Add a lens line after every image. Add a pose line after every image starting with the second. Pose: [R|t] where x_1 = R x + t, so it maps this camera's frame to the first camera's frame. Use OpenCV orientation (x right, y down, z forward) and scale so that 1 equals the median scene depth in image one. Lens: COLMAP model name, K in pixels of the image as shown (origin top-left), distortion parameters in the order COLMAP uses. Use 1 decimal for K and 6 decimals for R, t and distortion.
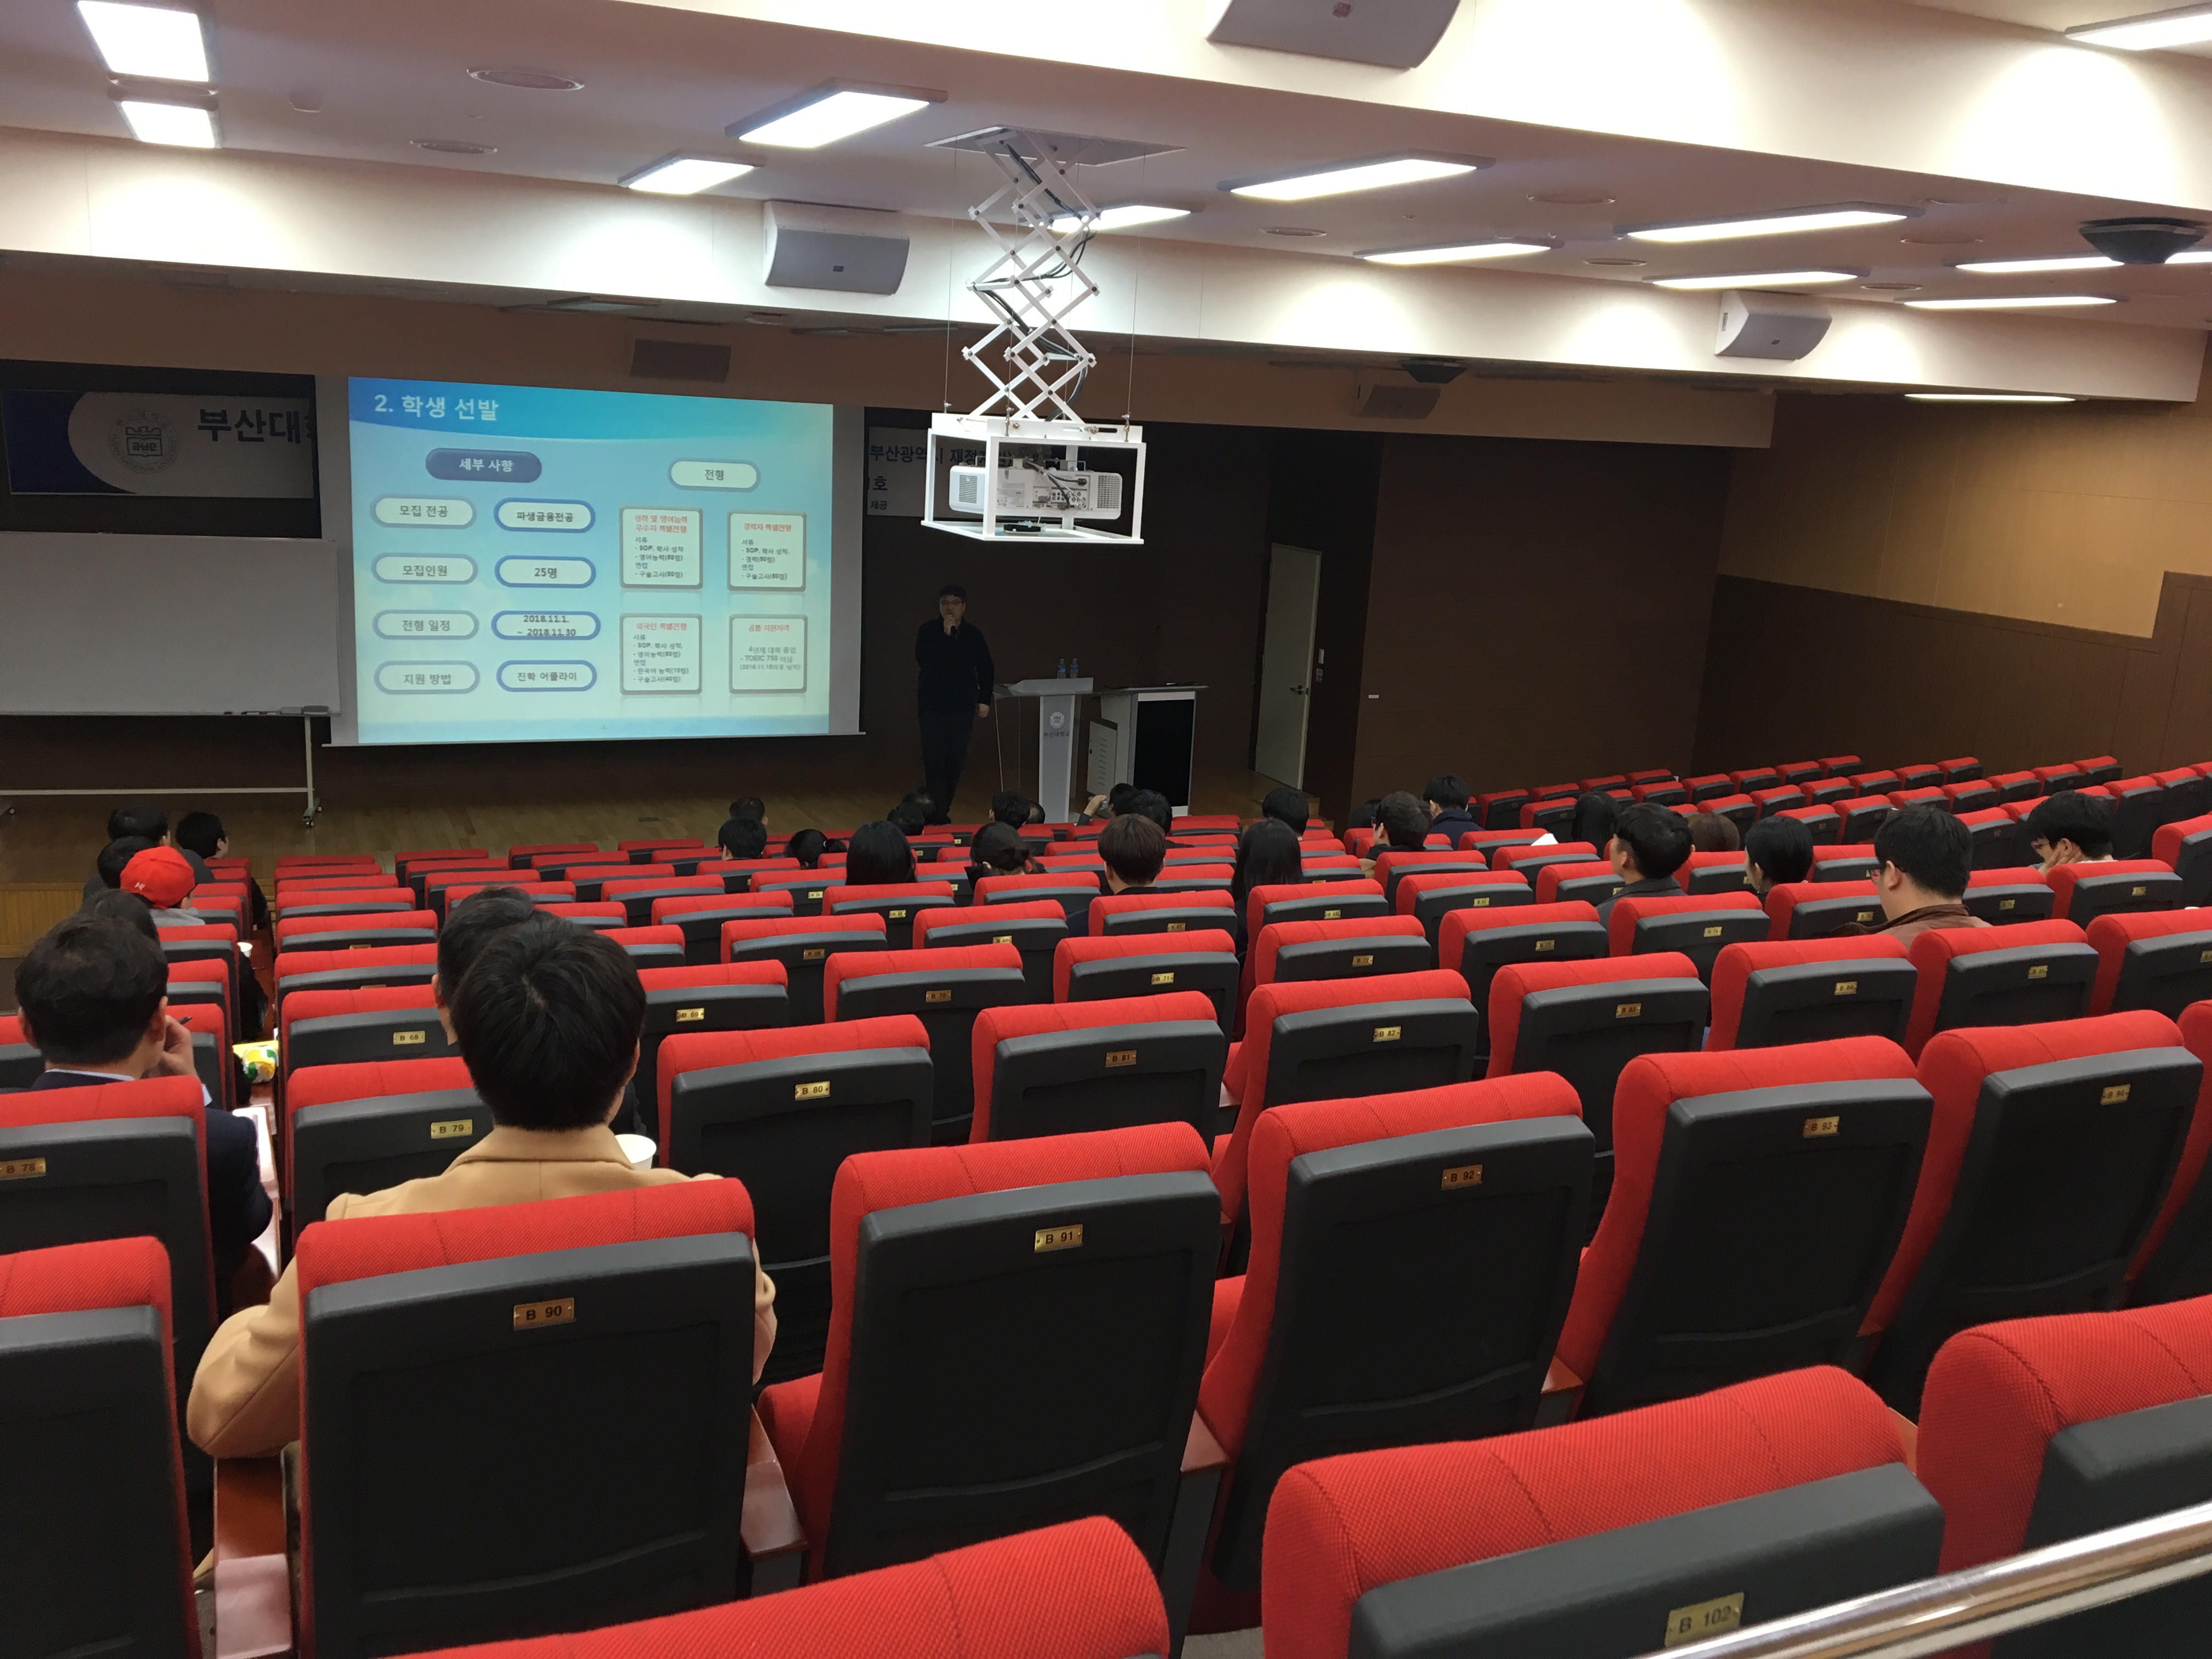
lens RADIAL K [[1865.1, 0, 1117.4], [0, 1865.1, 835.2], [0, 0, 1]] dist [0.073071, -0.082443]
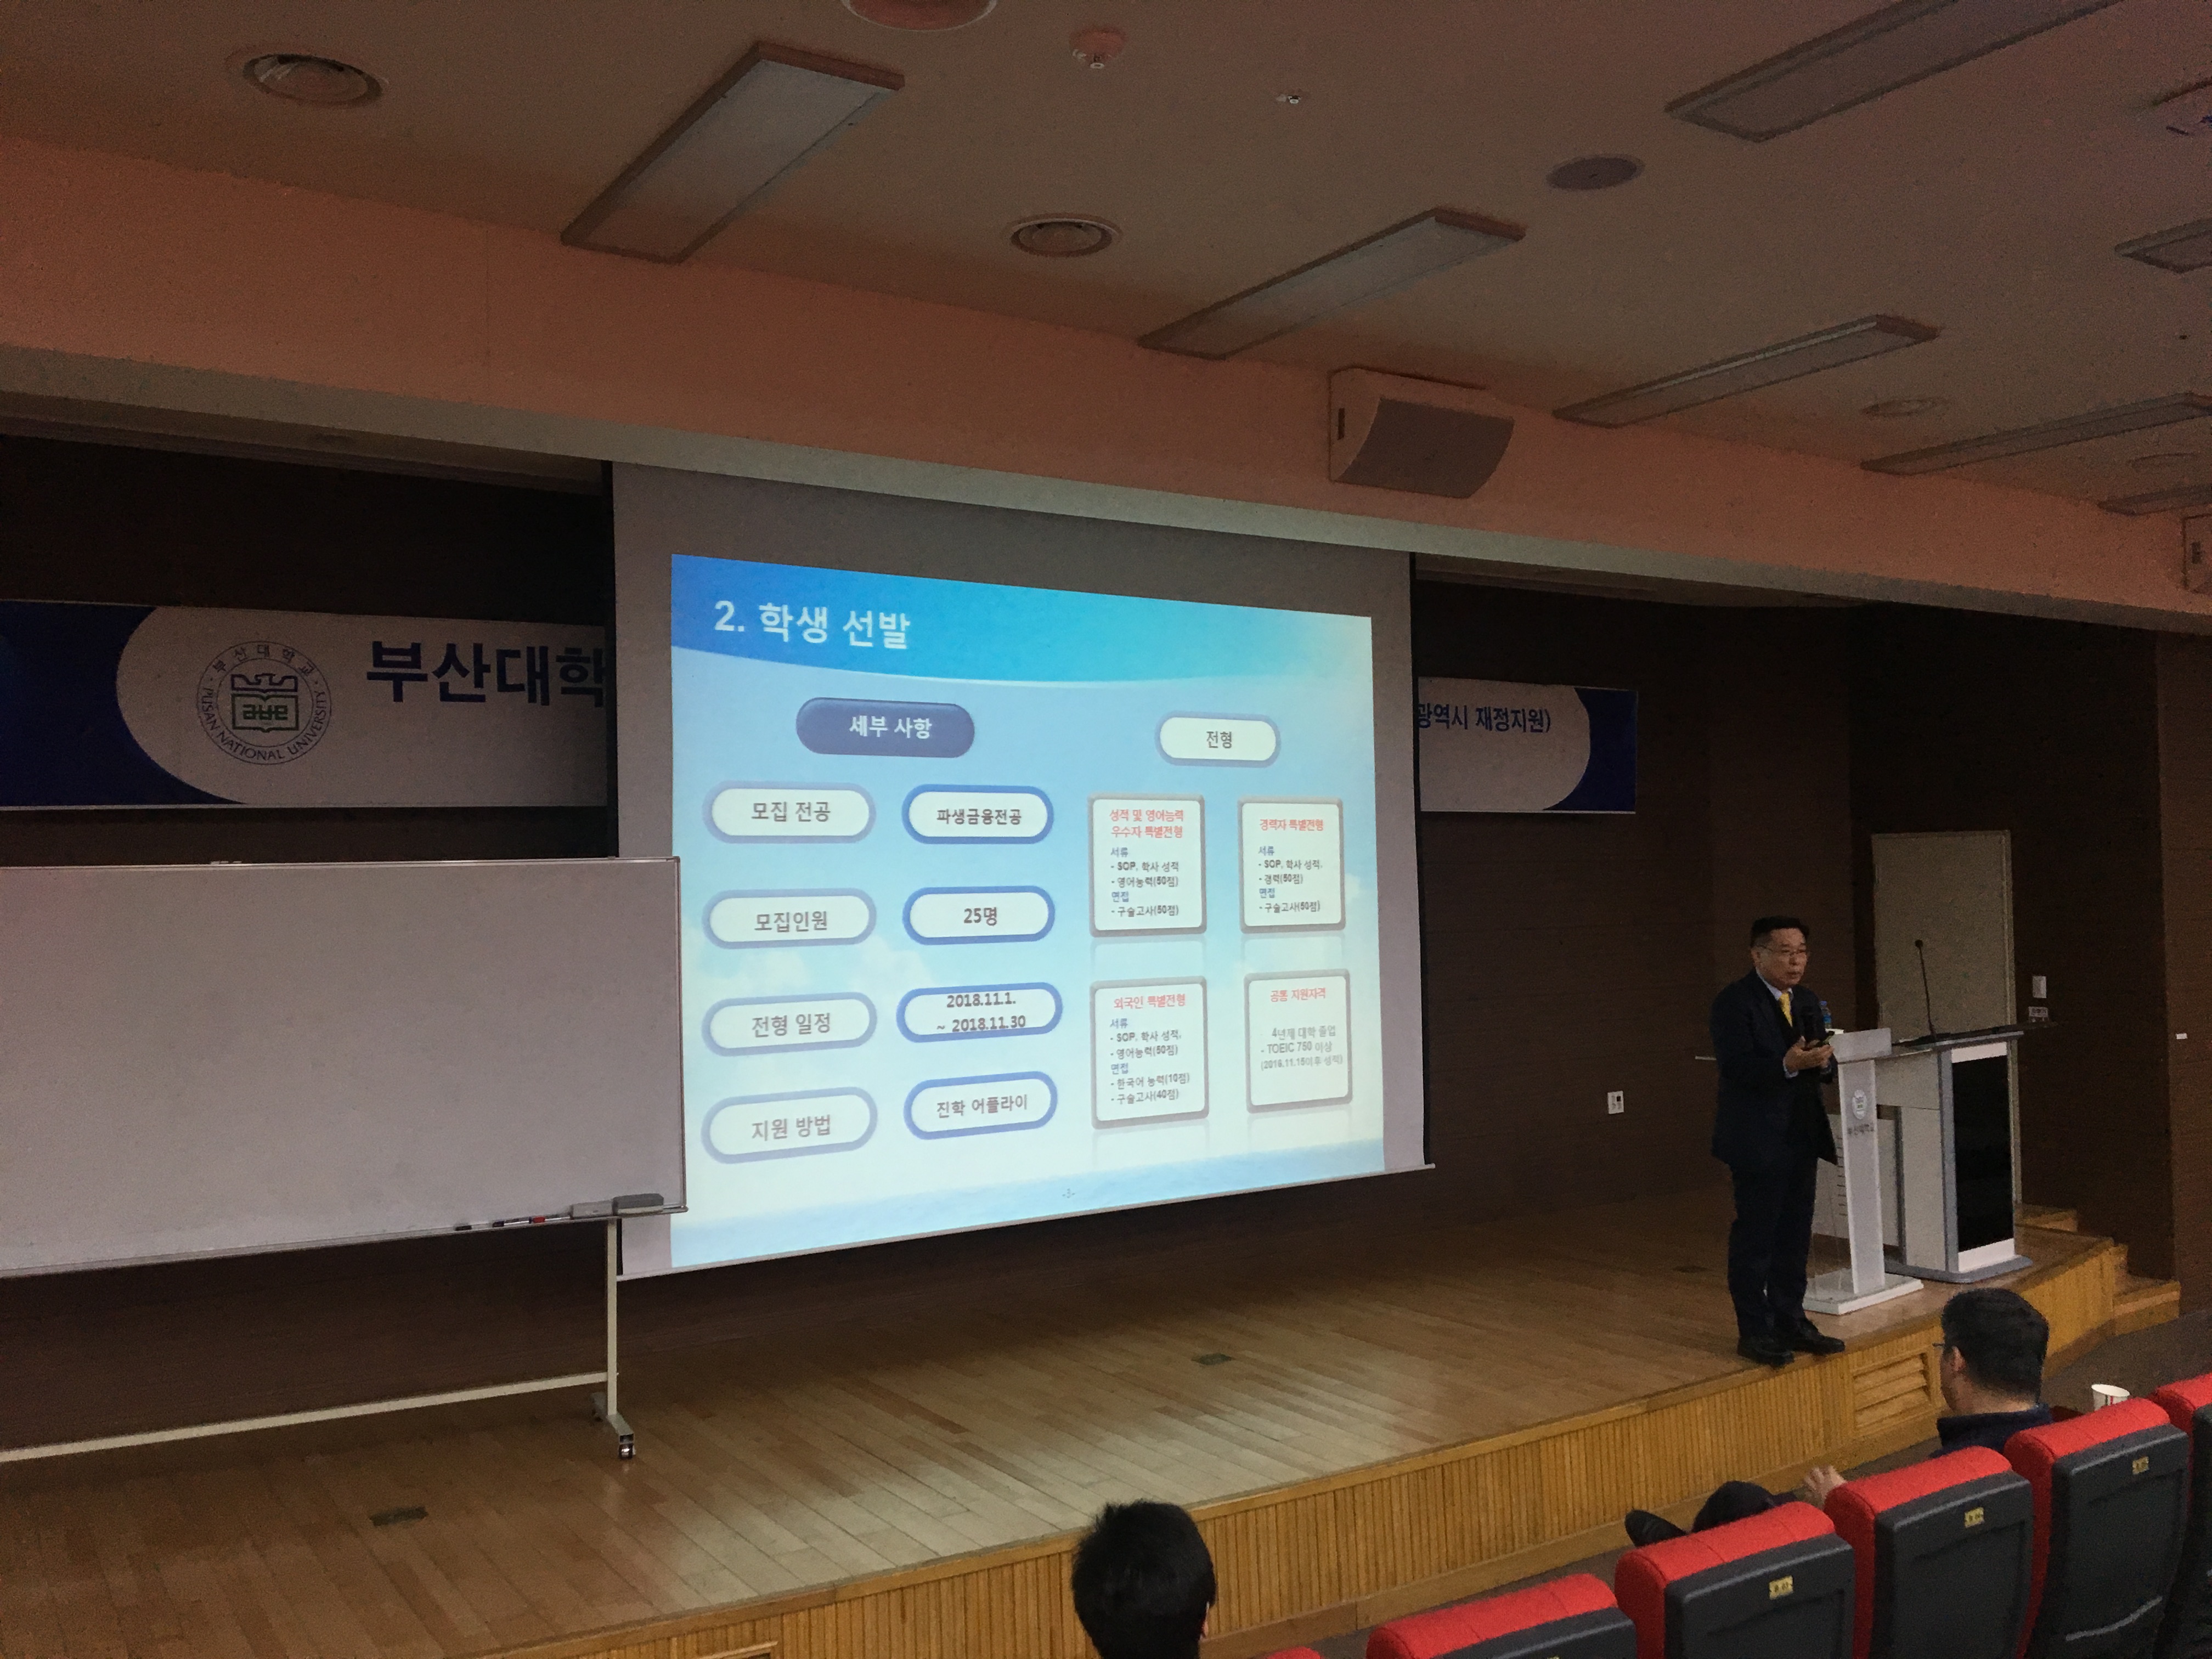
lens RADIAL K [[1865.1, 0, 1105.2], [0, 1865.1, 832.0], [0, 0, 1]] dist [0.073071, -0.082443]
pose [[0.980027, -0.060815, 0.189338, -0.370664], [0.105147, 0.966587, -0.233782, -0.031345], [-0.168794, 0.249021, 0.953676, 0.463585]]
